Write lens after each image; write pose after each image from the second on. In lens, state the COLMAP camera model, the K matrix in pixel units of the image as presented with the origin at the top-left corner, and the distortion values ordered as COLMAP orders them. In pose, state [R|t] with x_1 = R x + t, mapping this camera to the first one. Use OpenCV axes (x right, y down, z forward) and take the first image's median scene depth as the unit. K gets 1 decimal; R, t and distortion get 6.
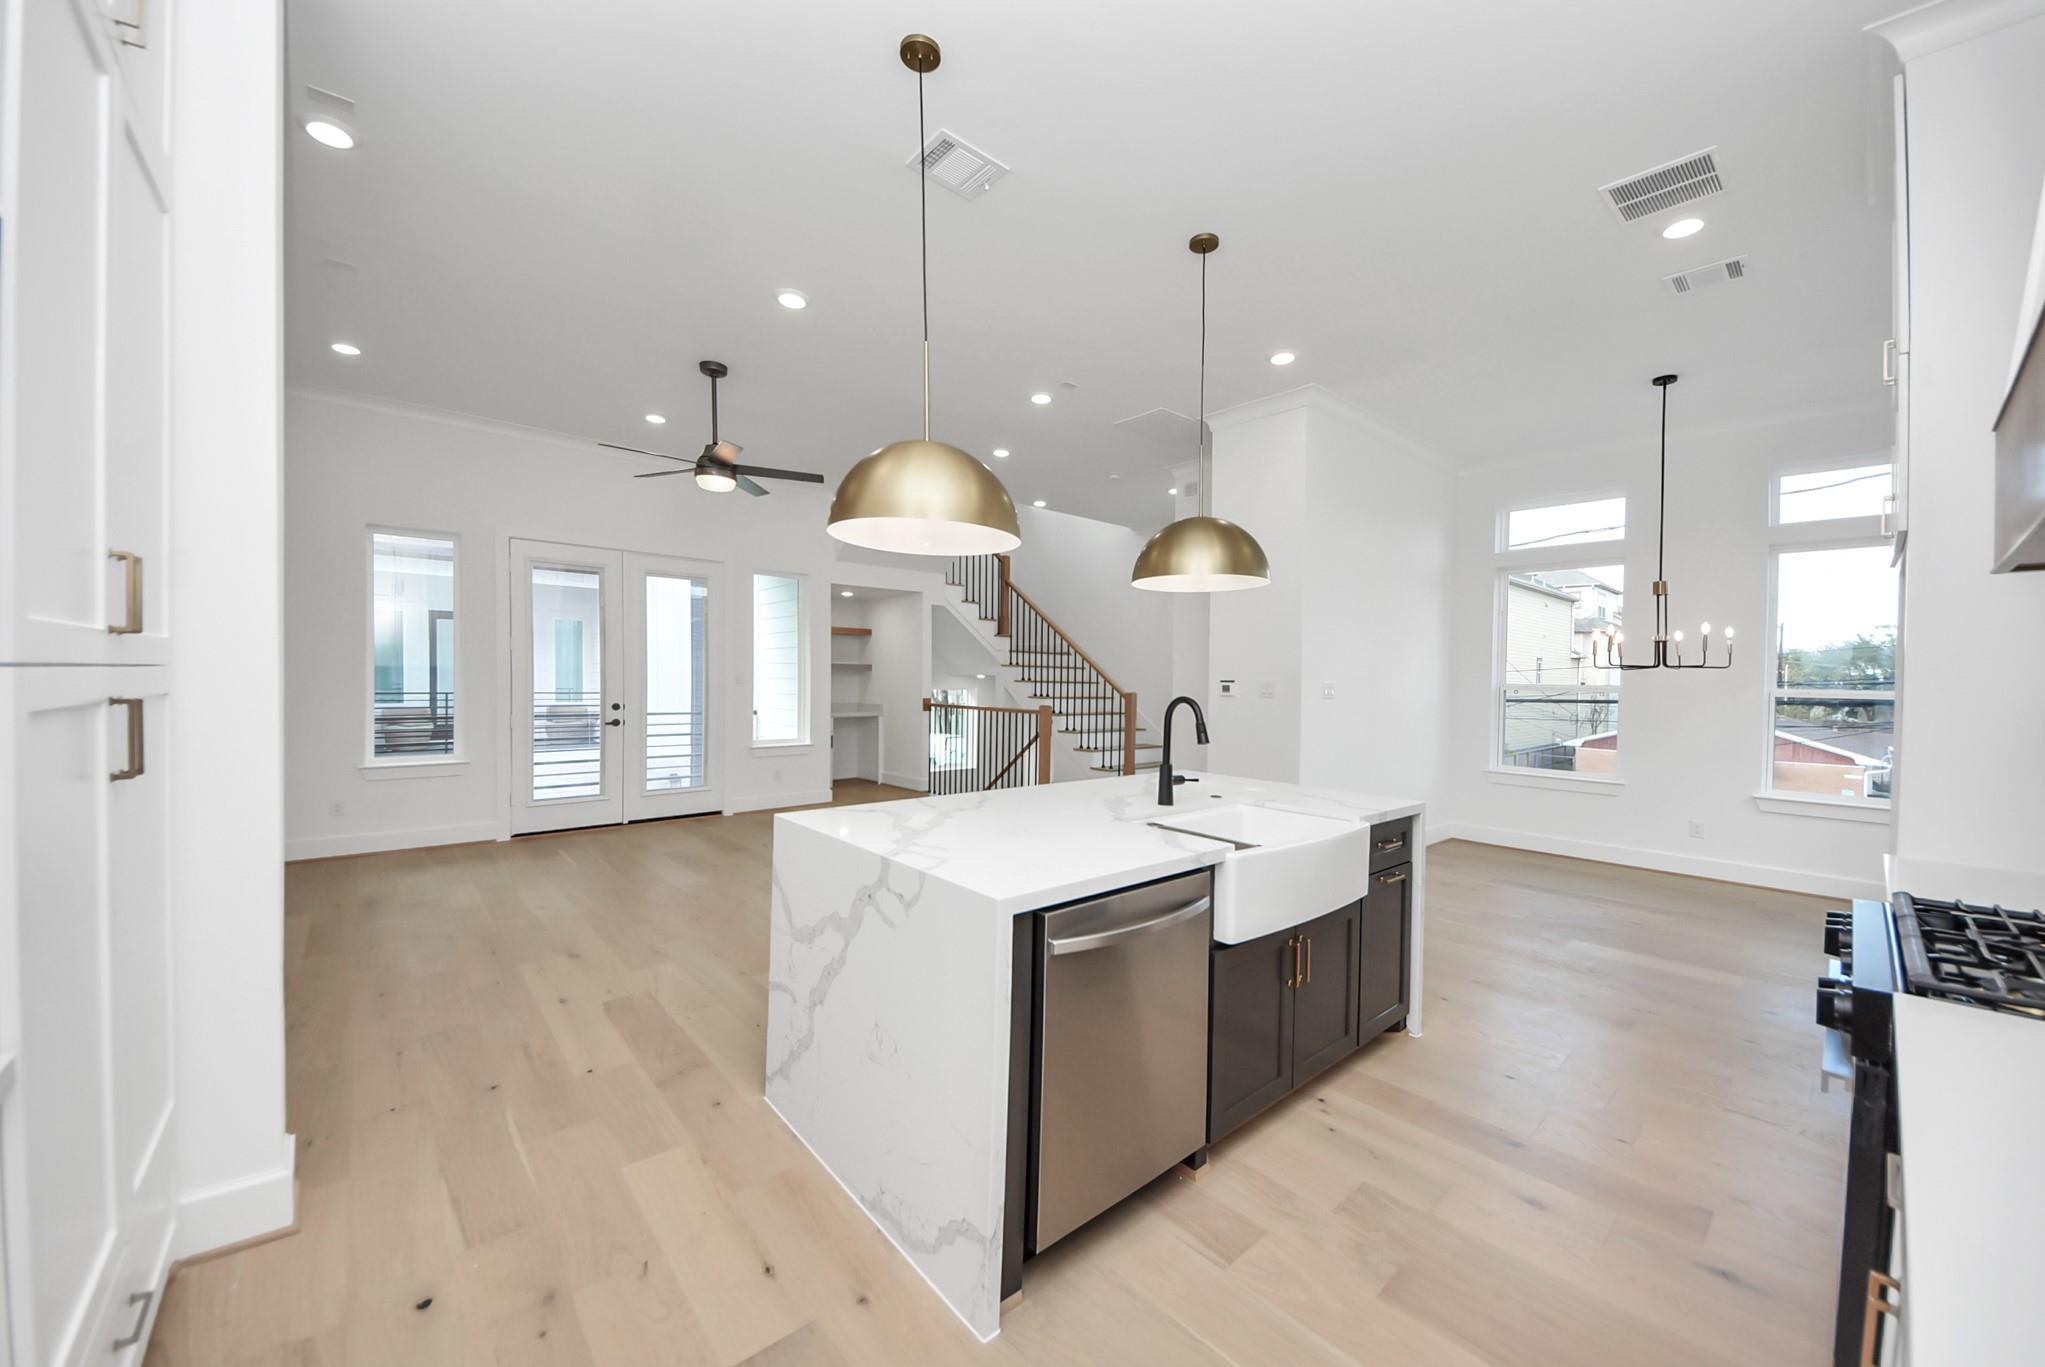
lens RADIAL K [[743.6, 0, 1030.4], [0, 743.6, 675.3], [0, 0, 1]] dist [0.027659, -0.000150]
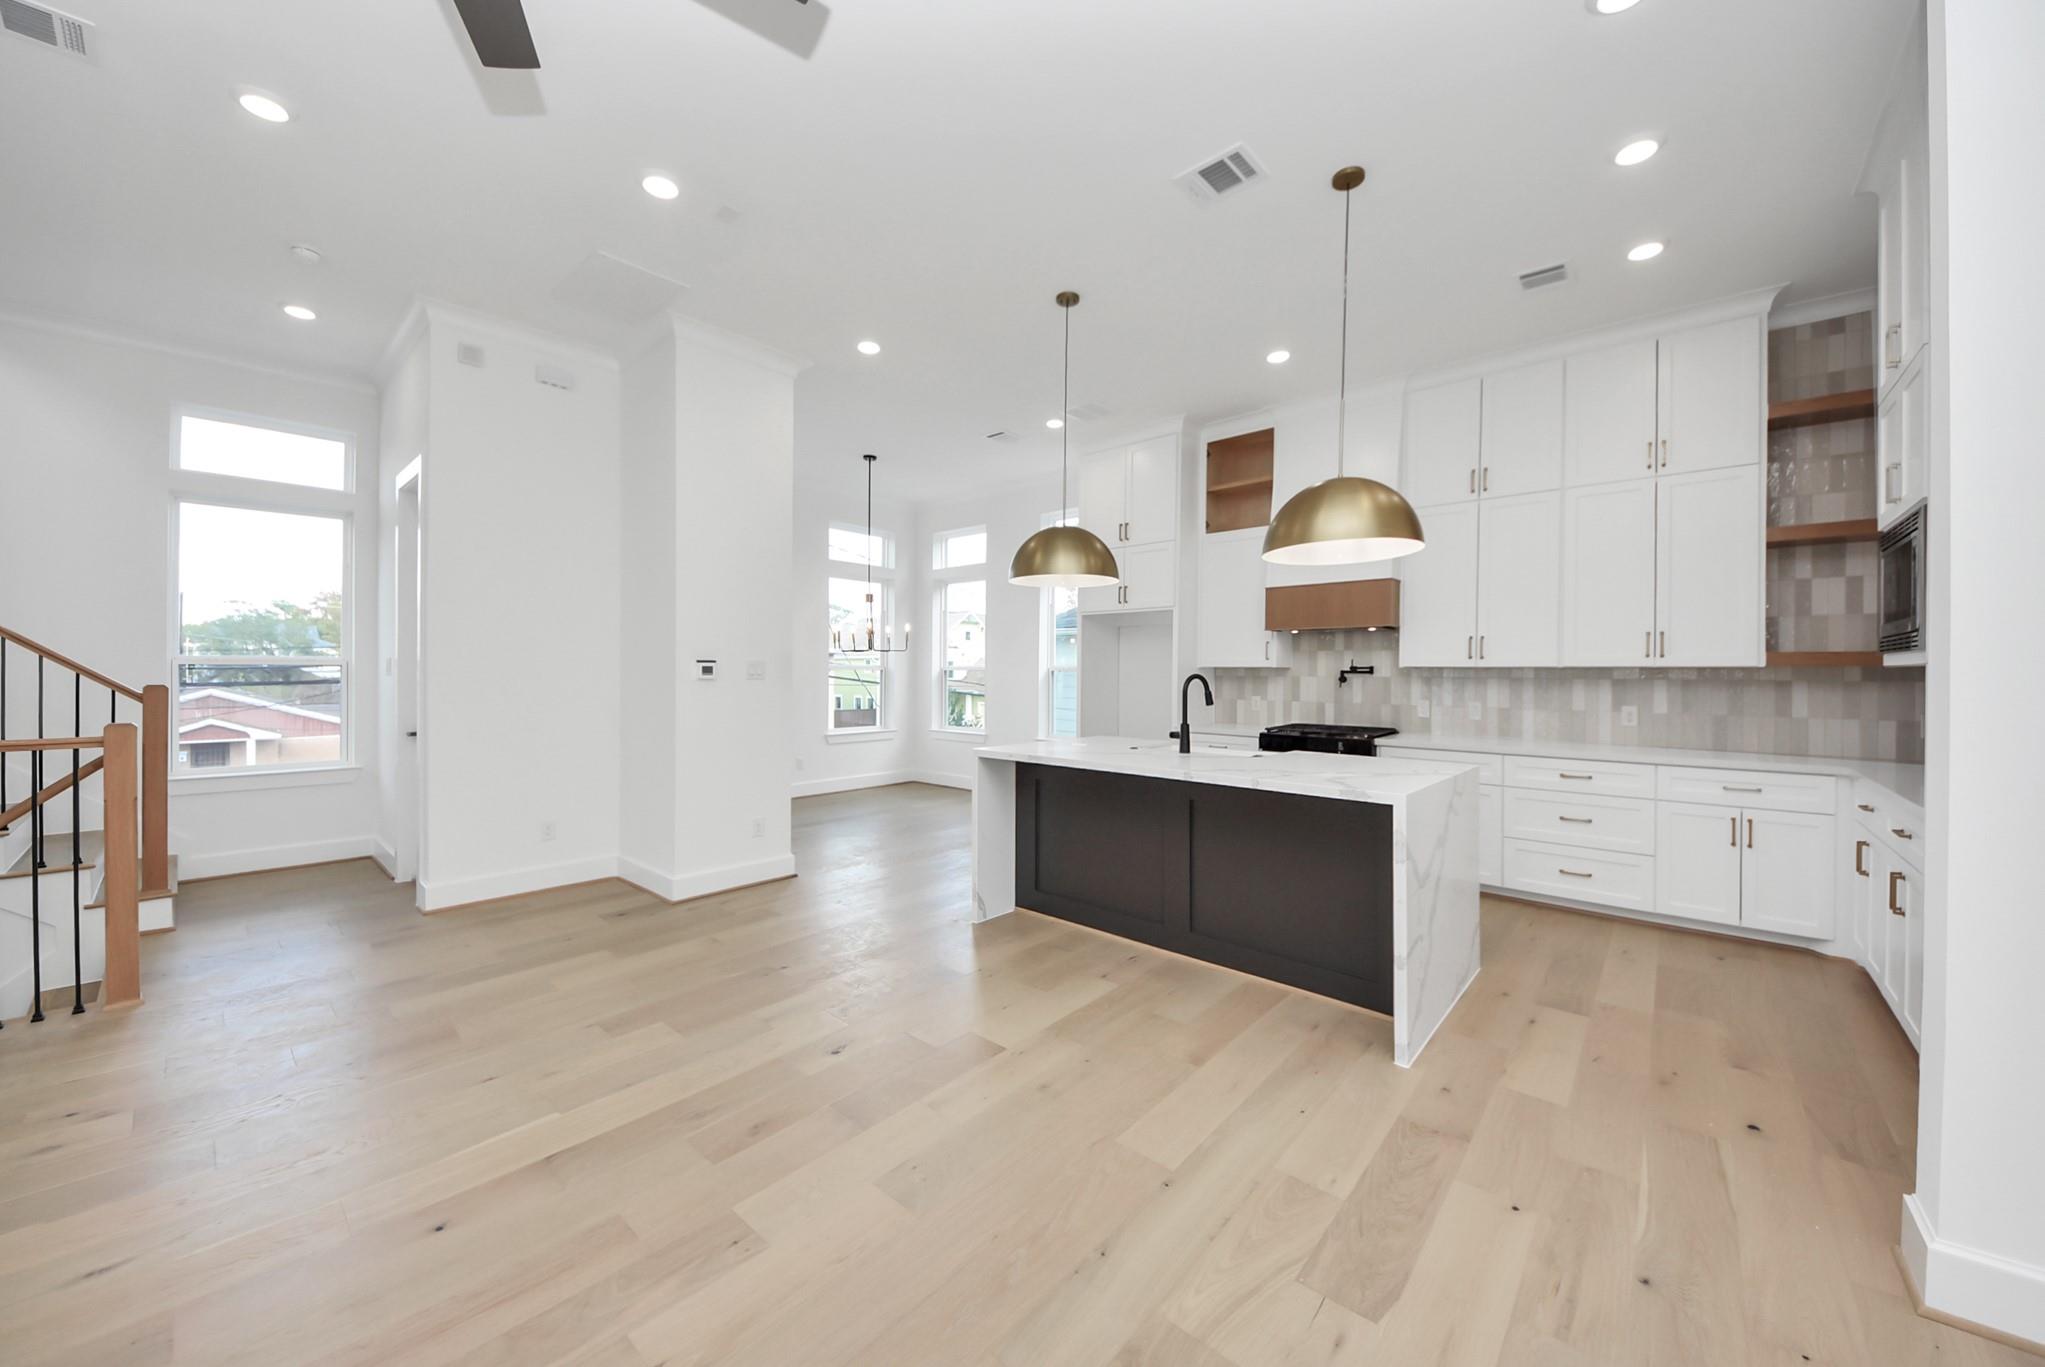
lens RADIAL K [[725.6, 0, 1057.9], [0, 725.6, 675.5], [0, 0, 1]] dist [0.007248, -0.010604]
pose [[-0.130429, -0.024307, 0.991160, -0.405166], [-0.007241, 0.999696, 0.023564, 0.002728], [-0.991431, -0.004104, -0.130565, 0.516898]]
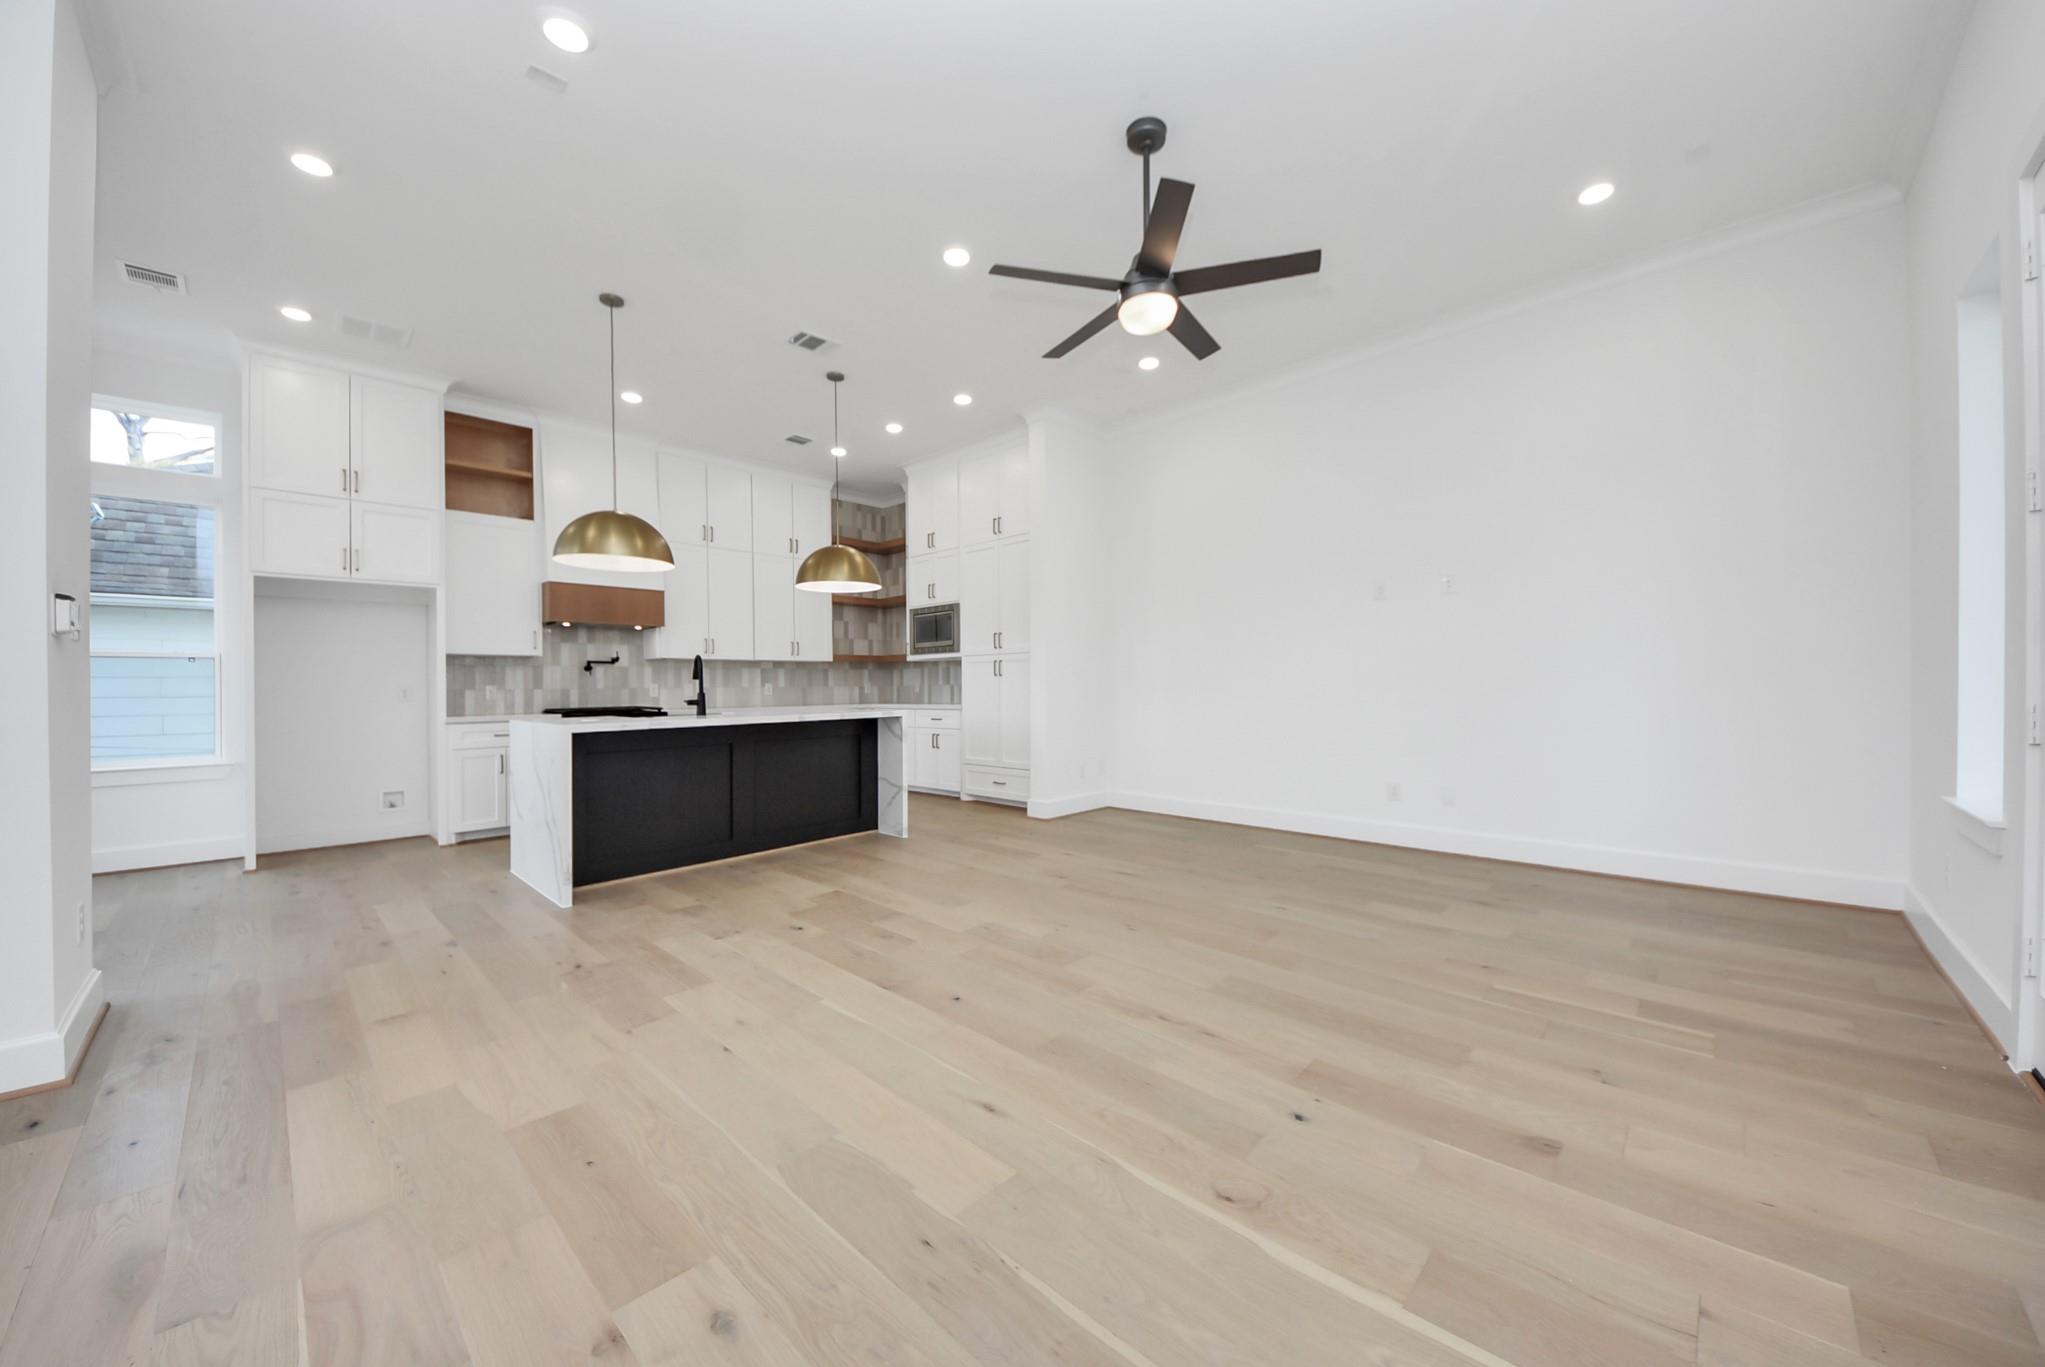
lens RADIAL K [[720.5, 0, 1021.1], [0, 720.5, 700.1], [0, 0, 1]] dist [0.000720, -0.000115]
pose [[-0.997568, -0.009582, -0.069041, -0.169556], [-0.010917, 0.999760, 0.018980, 0.037142], [0.068843, 0.019688, -0.997433, 1.008225]]
